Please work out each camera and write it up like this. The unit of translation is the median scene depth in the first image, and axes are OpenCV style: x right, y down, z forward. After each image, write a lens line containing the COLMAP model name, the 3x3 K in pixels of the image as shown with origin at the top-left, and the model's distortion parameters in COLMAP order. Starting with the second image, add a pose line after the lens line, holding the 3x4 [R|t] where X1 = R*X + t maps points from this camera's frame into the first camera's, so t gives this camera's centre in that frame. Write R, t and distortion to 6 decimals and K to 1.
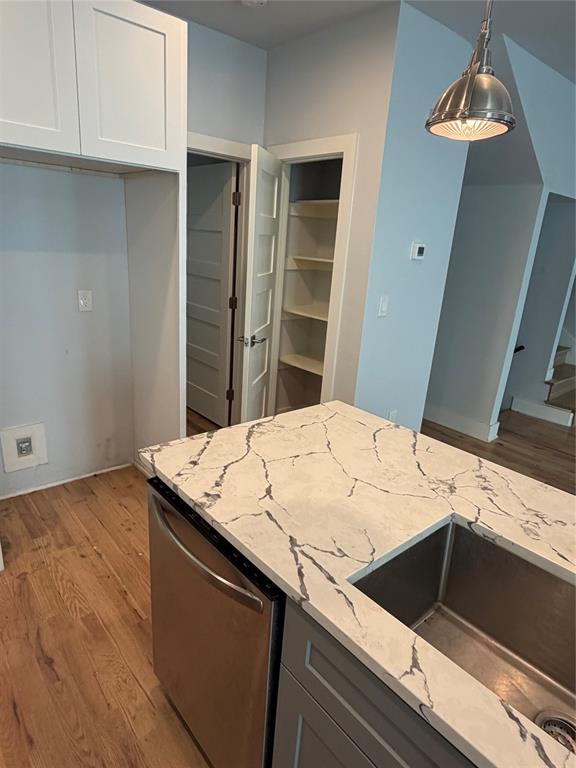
lens RADIAL K [[464.3, 0, 288.1], [0, 464.3, 383.7], [0, 0, 1]] dist [0.000356, -0.000051]
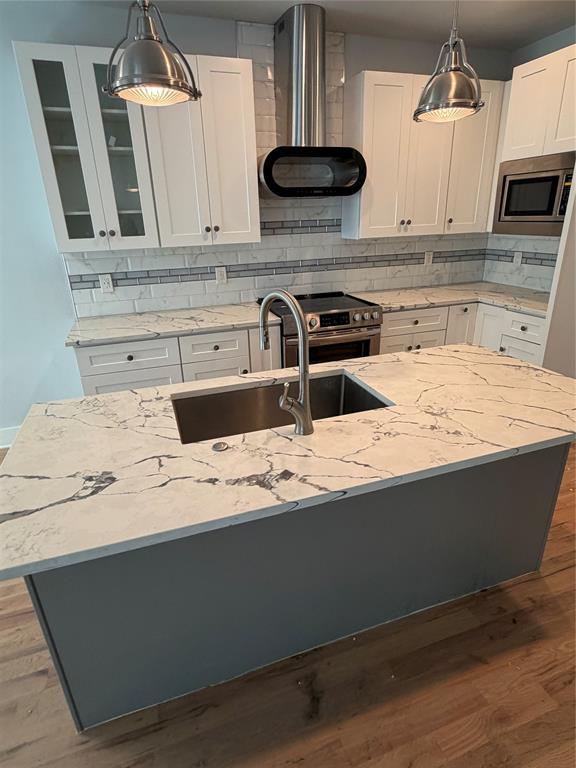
lens RADIAL K [[423.1, 0, 285.4], [0, 423.1, 382.0], [0, 0, 1]] dist [0.000638, -0.000086]
pose [[-0.372248, 0.288861, -0.882038, 1.199136], [-0.272392, 0.874485, 0.401346, -0.149936], [0.887262, 0.389660, -0.246842, 0.758443]]
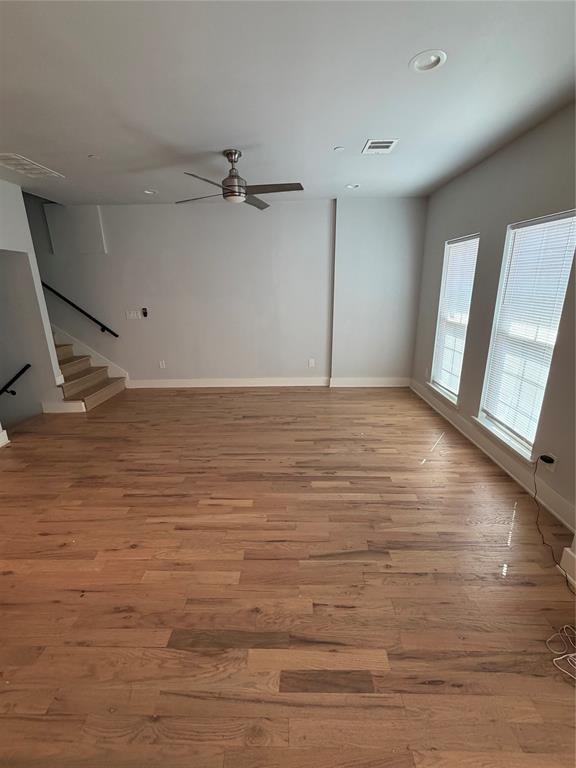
lens RADIAL K [[334.5, 0, 287.3], [0, 334.5, 385.3], [0, 0, 1]] dist [0.009847, 0.000275]
pose [[0.670989, -0.284744, 0.684612, 0.988617], [0.281983, 0.951941, 0.119560, 0.193344], [-0.685754, 0.112826, 0.719035, -0.437751]]
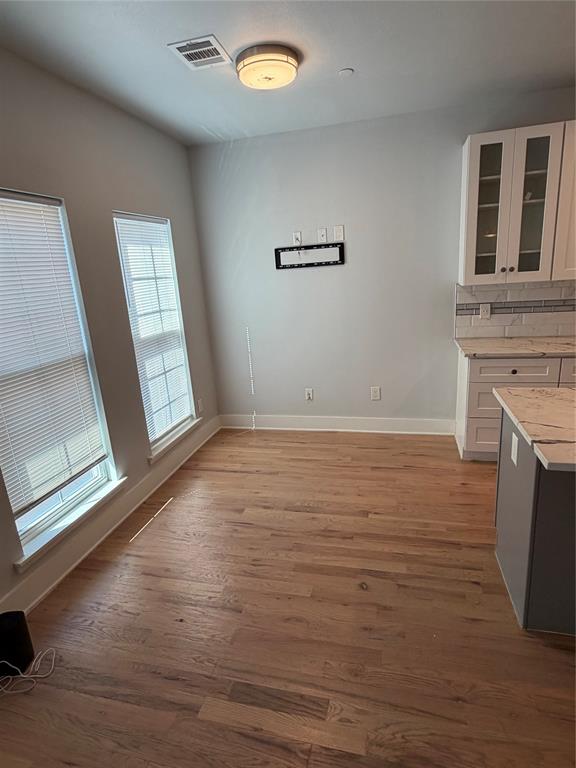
lens RADIAL K [[423.1, 0, 288.6], [0, 423.1, 384.6], [0, 0, 1]] dist [0.000638, -0.000086]
pose [[-0.821428, 0.135565, -0.553966, 1.884186], [-0.158459, 0.878840, 0.450033, -0.065470], [0.547856, 0.457451, -0.700423, 0.599570]]
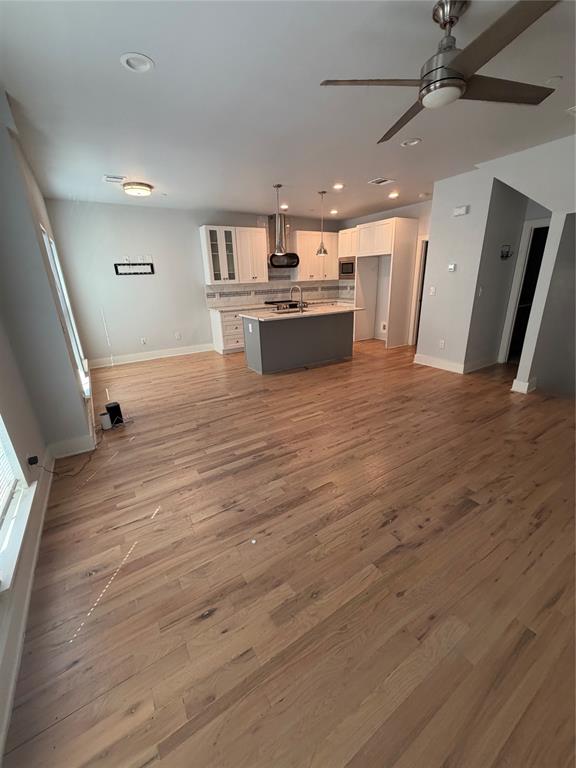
lens RADIAL K [[306.1, 0, 288.4], [0, 306.1, 382.2], [0, 0, 1]] dist [-0.002133, 0.000430]
pose [[-0.155470, 0.265048, -0.951619, 3.763800], [-0.275845, 0.913364, 0.299459, 0.010577], [0.948546, 0.309056, -0.068888, 0.940675]]
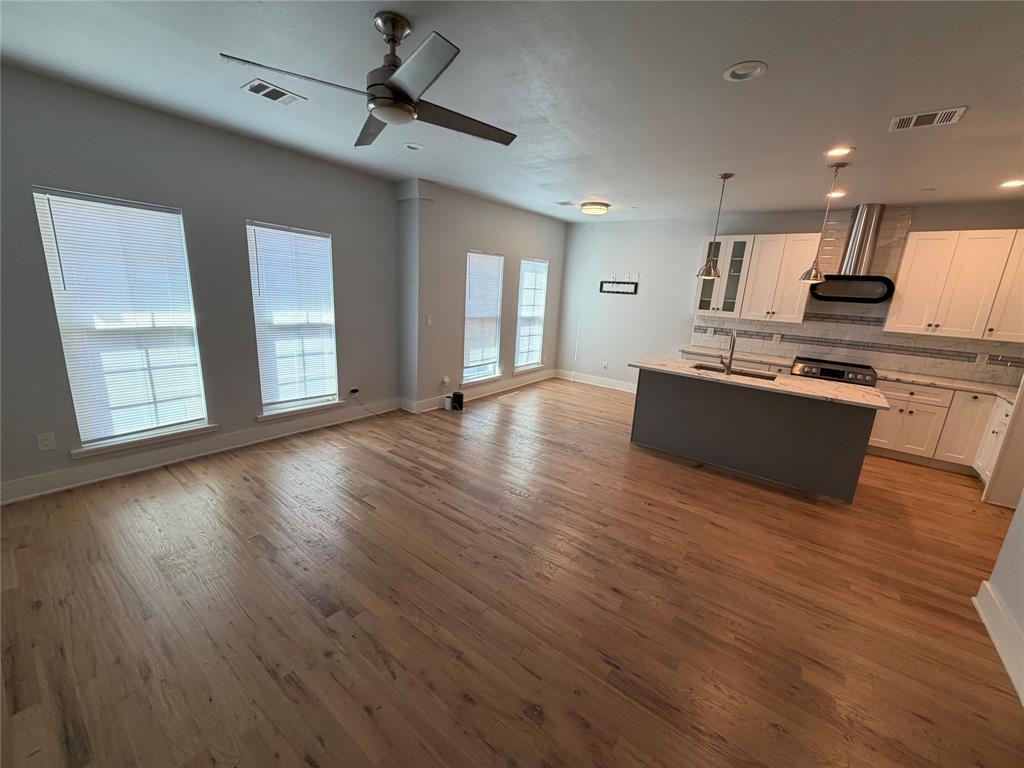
lens RADIAL K [[408.2, 0, 507.8], [0, 408.2, 383.9], [0, 0, 1]] dist [-0.002133, 0.000430]
pose [[-0.972683, -0.073053, -0.220344, 2.321023], [-0.175658, 0.852173, 0.492894, -0.678688], [0.151763, 0.518135, -0.841727, 2.552312]]
